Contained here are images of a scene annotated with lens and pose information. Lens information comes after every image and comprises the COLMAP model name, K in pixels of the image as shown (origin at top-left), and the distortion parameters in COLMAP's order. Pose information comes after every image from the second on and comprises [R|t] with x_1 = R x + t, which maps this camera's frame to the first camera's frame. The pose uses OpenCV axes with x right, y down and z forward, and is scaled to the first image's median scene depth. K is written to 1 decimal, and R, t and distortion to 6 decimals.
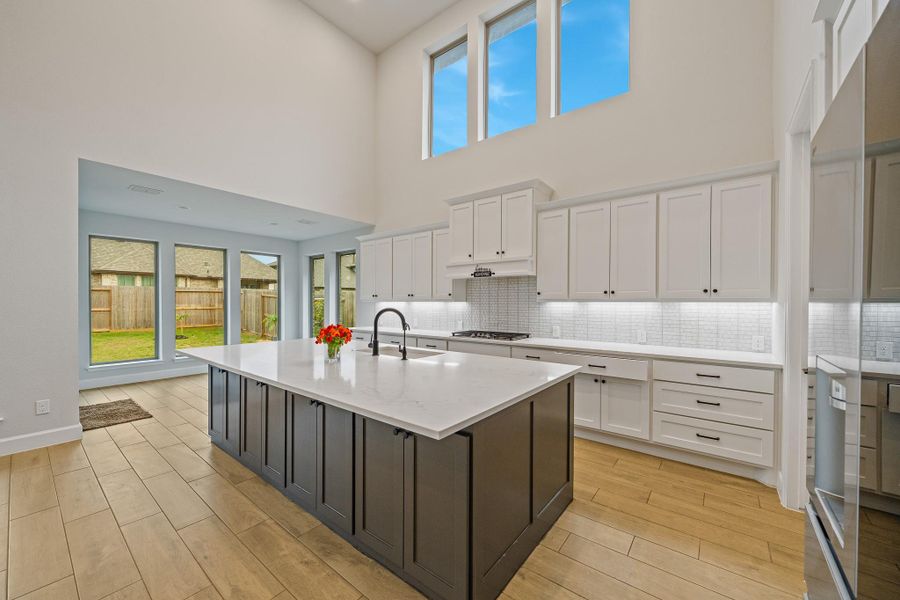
lens RADIAL K [[350.8, 0, 445.4], [0, 350.8, 302.3], [0, 0, 1]] dist [0.001329, -0.000077]
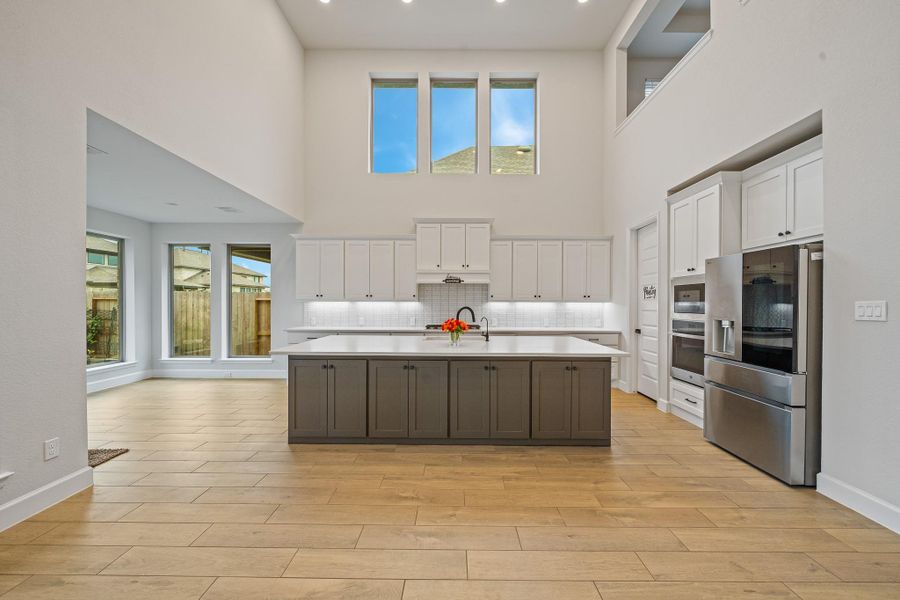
lens RADIAL K [[358.1, 0, 454.3], [0, 358.1, 304.5], [0, 0, 1]] dist [0.003145, 0.000425]
pose [[0.783137, -0.004123, 0.621835, -0.645998], [-0.000379, 0.999975, 0.007107, -0.001272], [-0.621849, -0.005801, 0.783116, -0.054822]]
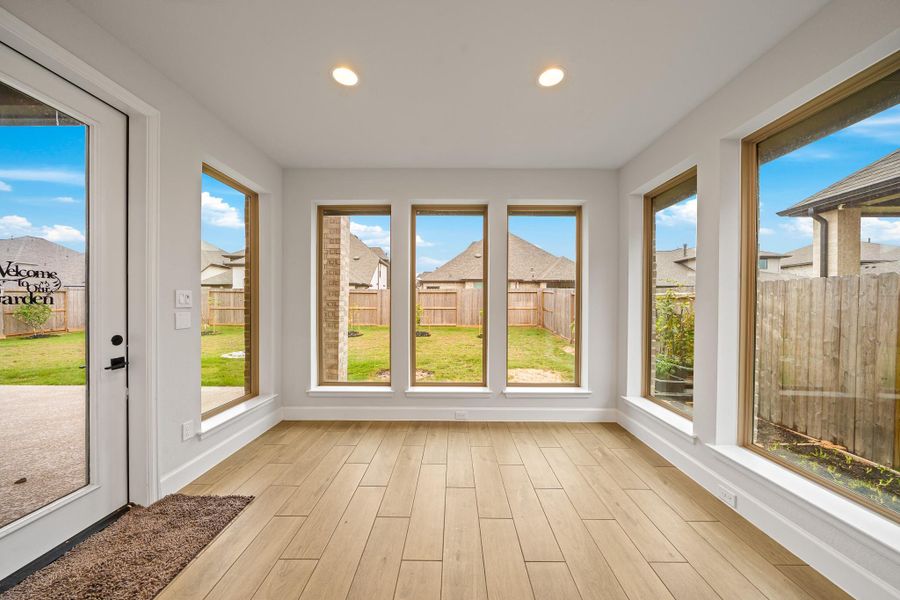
lens RADIAL K [[301.9, 0, 451.5], [0, 301.9, 304.2], [0, 0, 1]] dist [-0.009167, -0.000082]
pose [[0.625069, 0.004221, -0.780558, -0.404017], [-0.003277, 0.999991, 0.002784, 0.011188], [0.780563, 0.000818, 0.625077, 0.949728]]
